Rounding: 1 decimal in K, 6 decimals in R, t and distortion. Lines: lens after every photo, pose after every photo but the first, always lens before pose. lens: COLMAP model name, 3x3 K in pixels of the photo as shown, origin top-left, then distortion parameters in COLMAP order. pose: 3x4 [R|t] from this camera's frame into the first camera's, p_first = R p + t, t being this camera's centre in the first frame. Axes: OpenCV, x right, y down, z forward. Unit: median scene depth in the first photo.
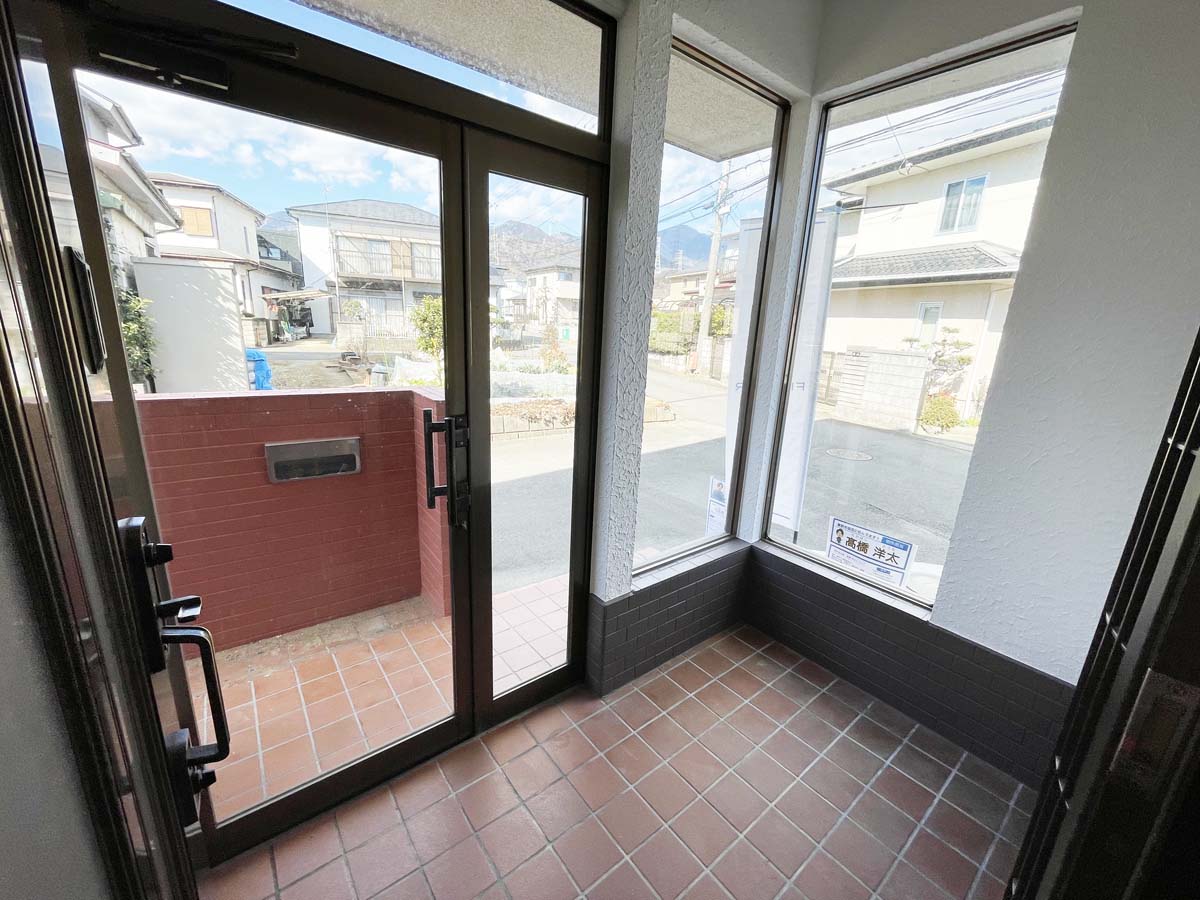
lens RADIAL K [[484.1, 0, 600.4], [0, 484.1, 451.8], [0, 0, 1]] dist [-0.000788, -0.000468]
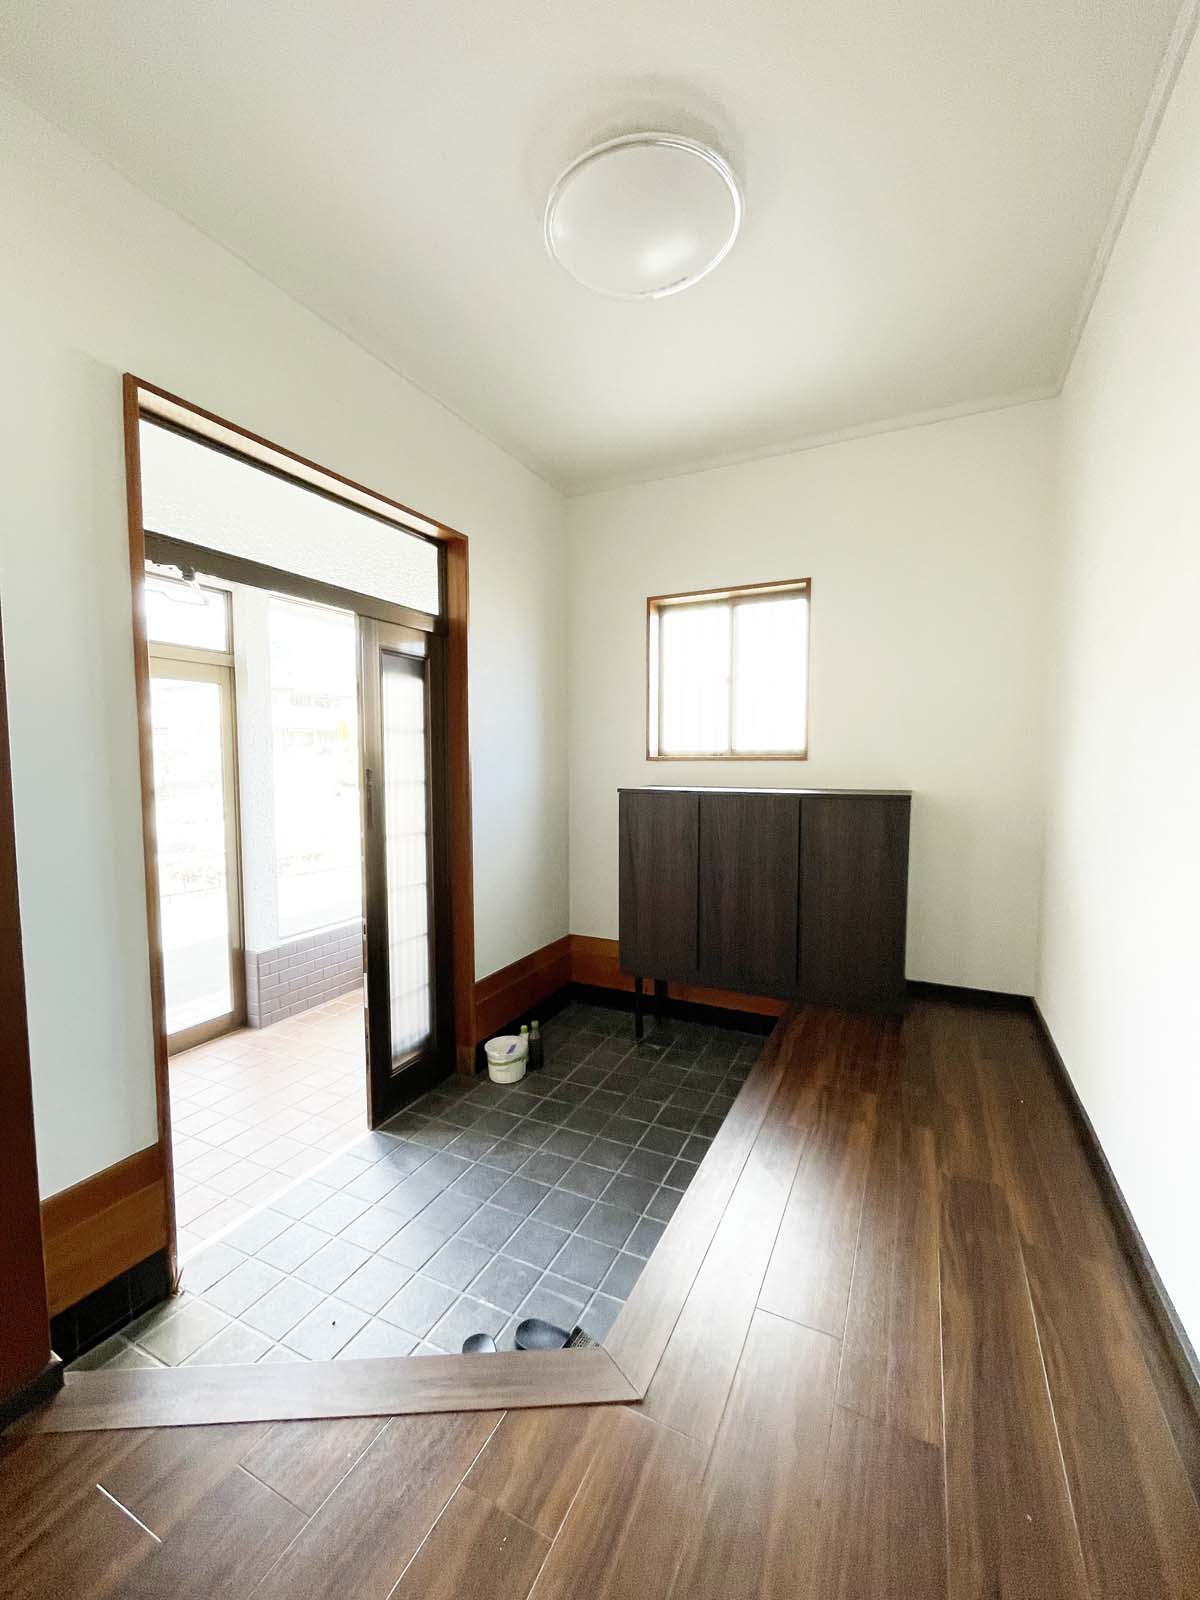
lens RADIAL K [[645.5, 0, 597.6], [0, 645.5, 797.2], [0, 0, 1]] dist [-0.000788, -0.000468]
pose [[0.902099, -0.090846, 0.421859, 0.133110], [0.161632, 0.977557, -0.135118, 0.252665], [-0.400116, 0.190075, 0.896537, -1.083667]]
